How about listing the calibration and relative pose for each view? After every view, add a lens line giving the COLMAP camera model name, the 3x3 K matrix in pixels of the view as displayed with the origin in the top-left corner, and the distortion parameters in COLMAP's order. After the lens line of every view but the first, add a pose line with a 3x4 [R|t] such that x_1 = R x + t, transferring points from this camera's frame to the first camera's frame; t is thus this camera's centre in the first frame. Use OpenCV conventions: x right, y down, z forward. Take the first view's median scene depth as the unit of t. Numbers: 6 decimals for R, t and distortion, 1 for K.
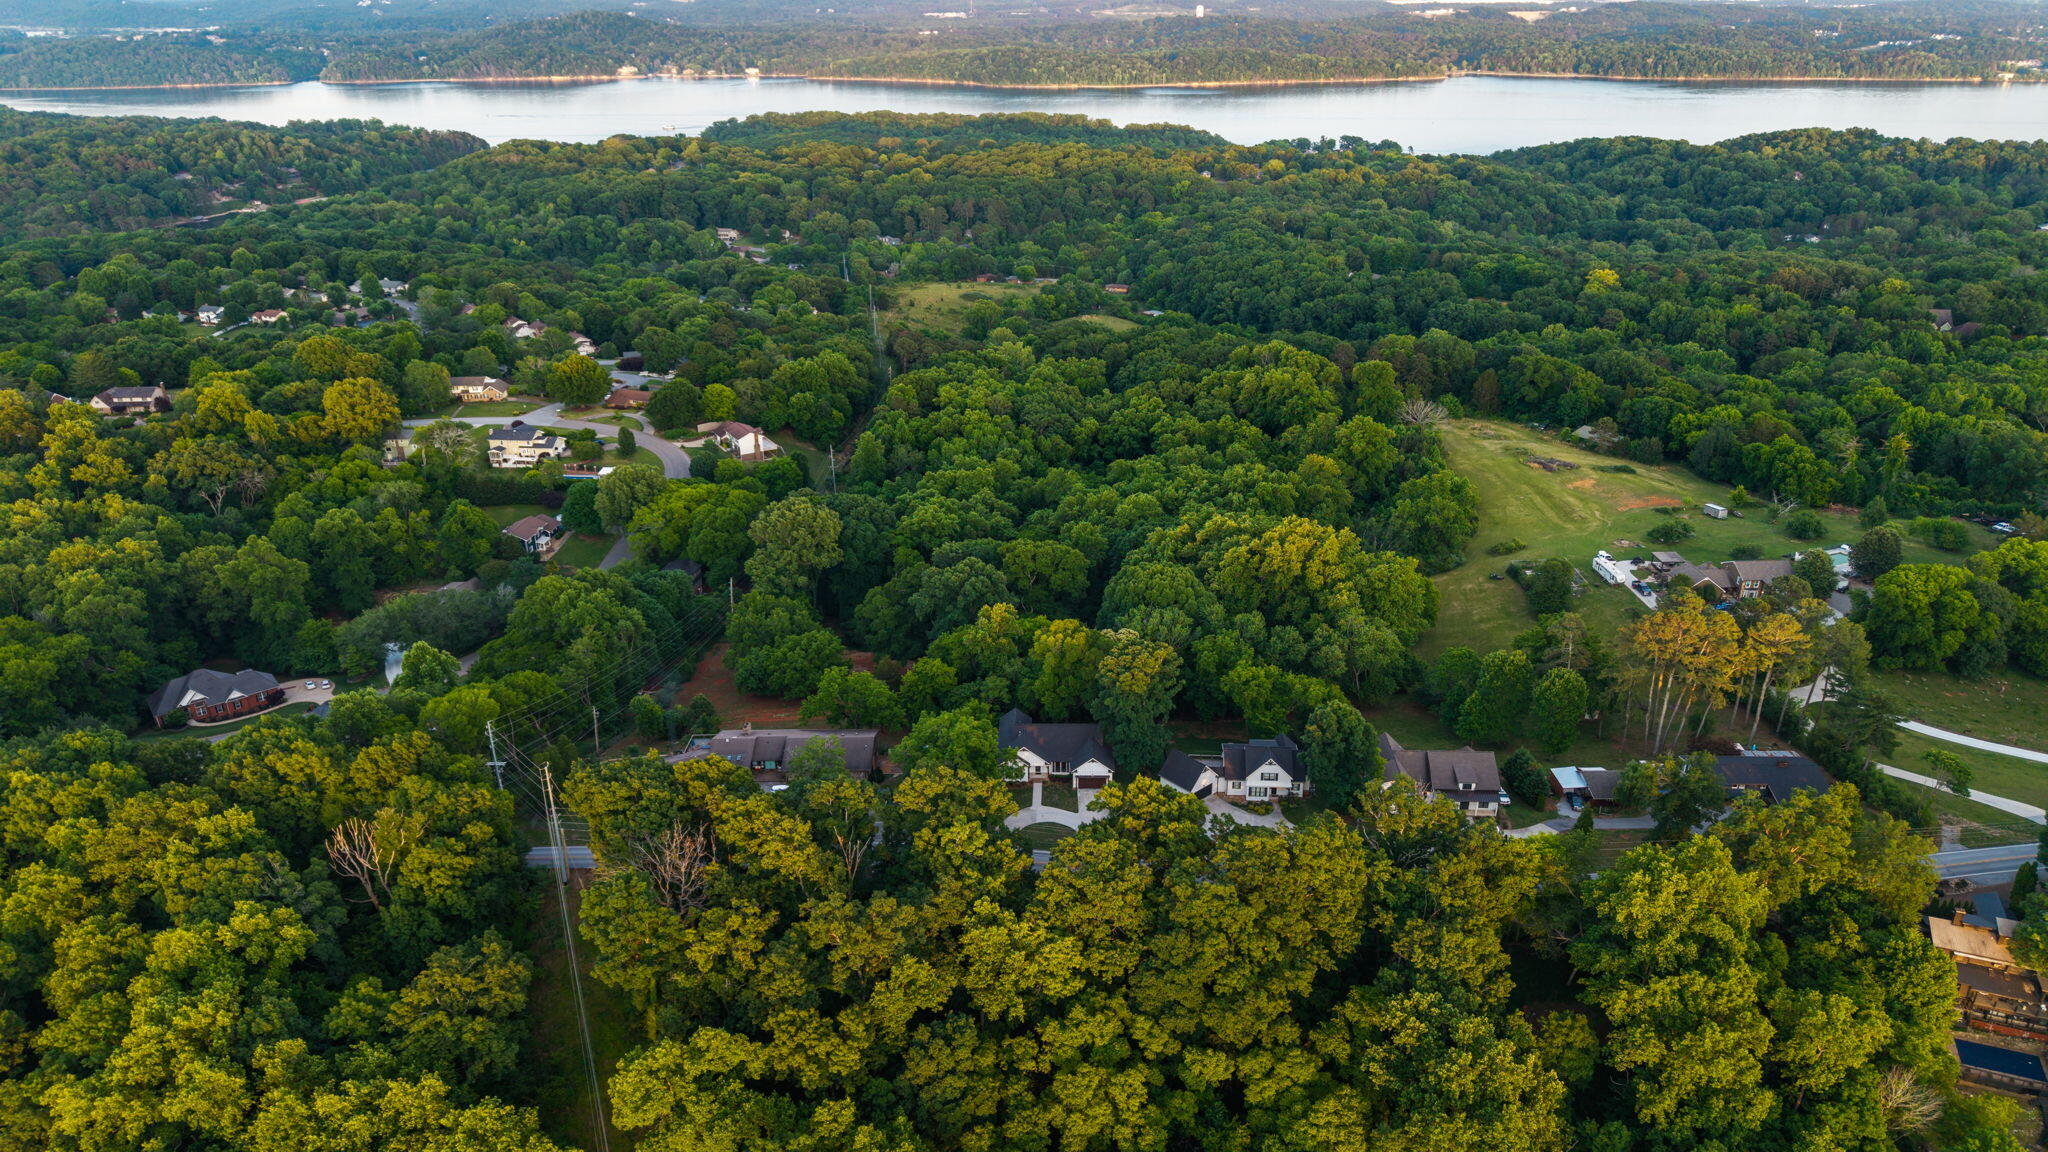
lens RADIAL K [[1402.9, 0, 1025.8], [0, 1402.9, 529.6], [0, 0, 1]] dist [0.026797, -0.023127]
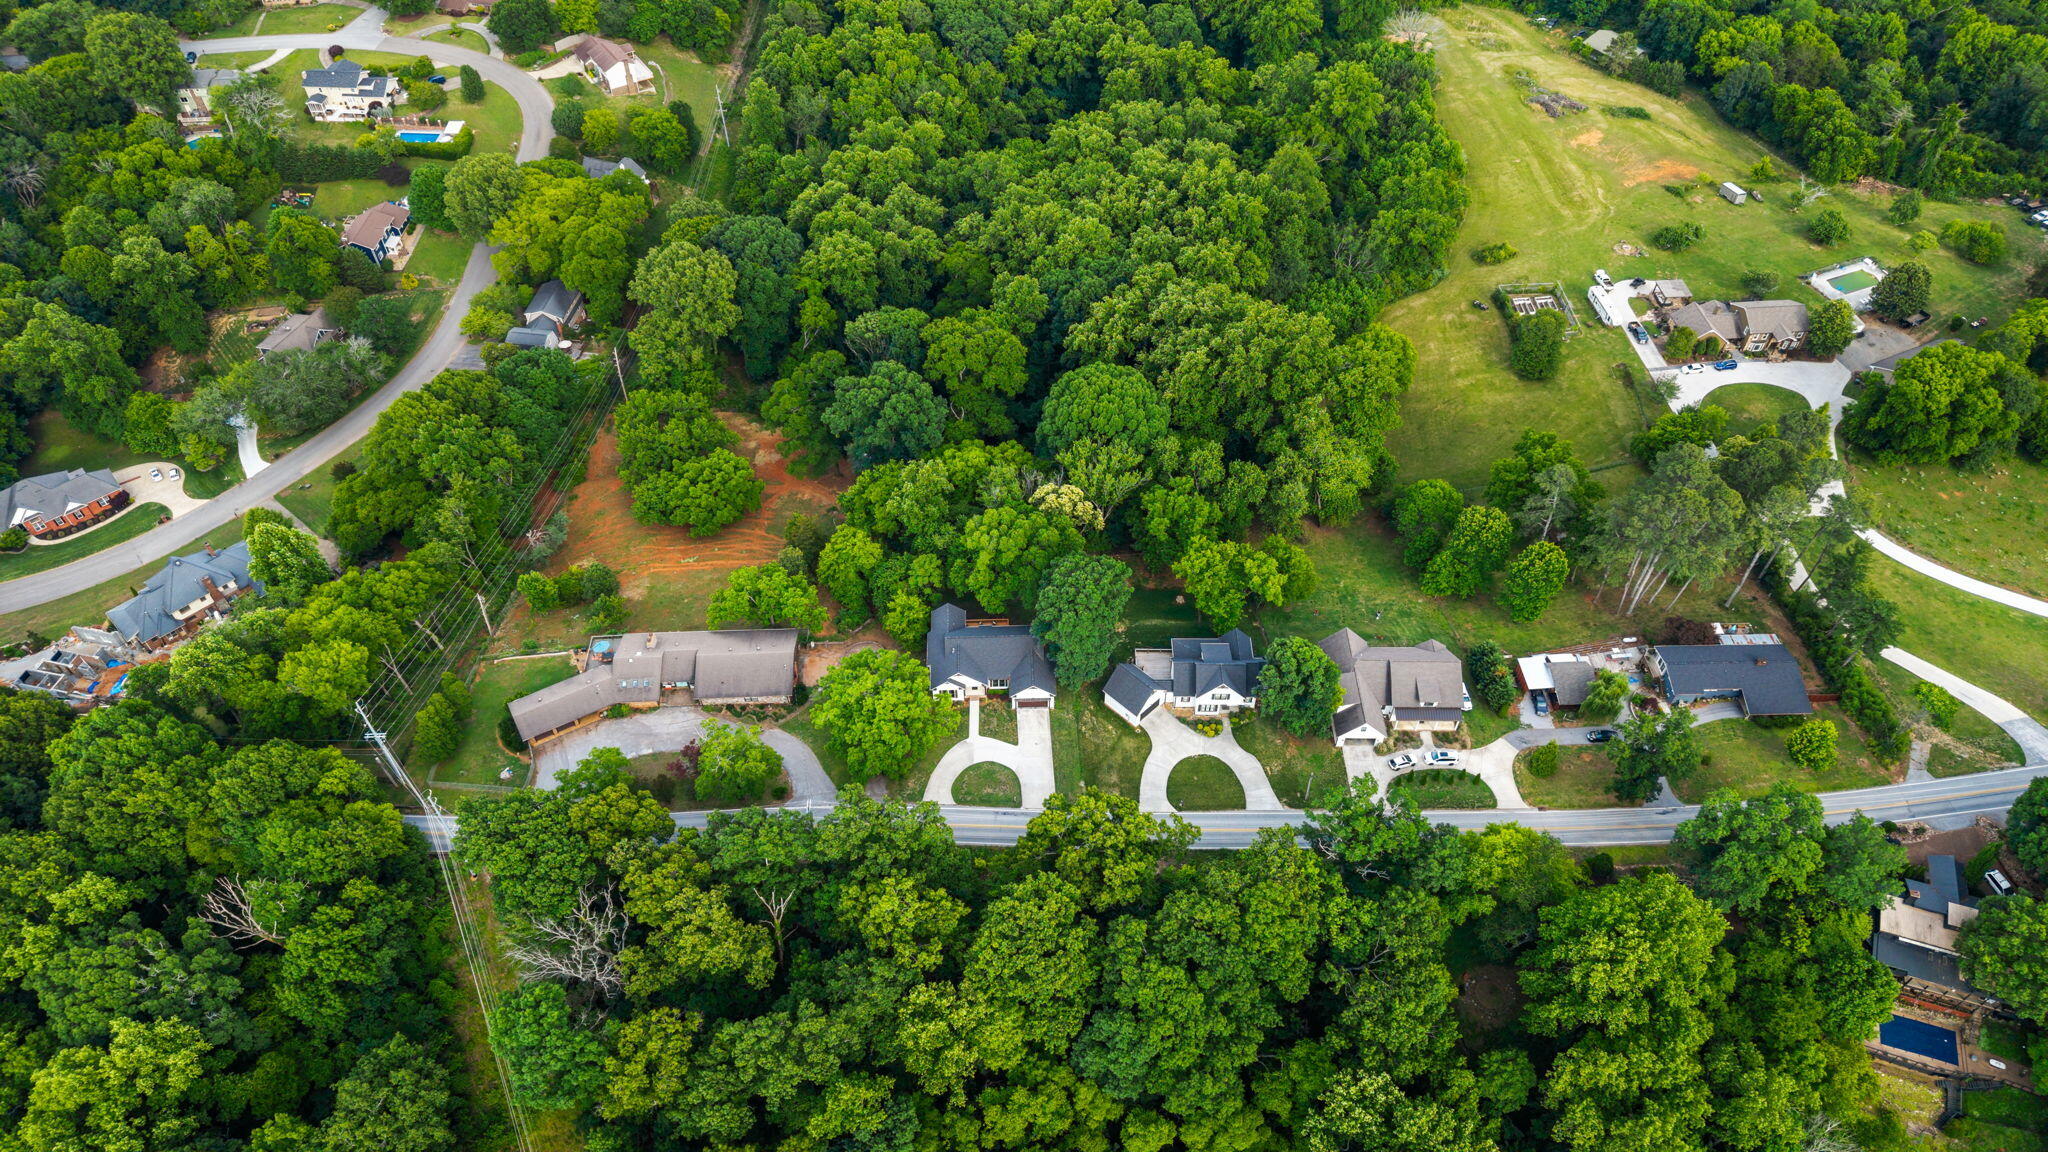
lens RADIAL K [[1402.9, 0, 1025.8], [0, 1402.9, 529.6], [0, 0, 1]] dist [0.026797, -0.023127]
pose [[0.998884, -0.028098, 0.037966, 0.009153], [0.009316, 0.905219, 0.424843, -0.266179], [-0.046305, -0.424015, 0.904471, 0.171483]]
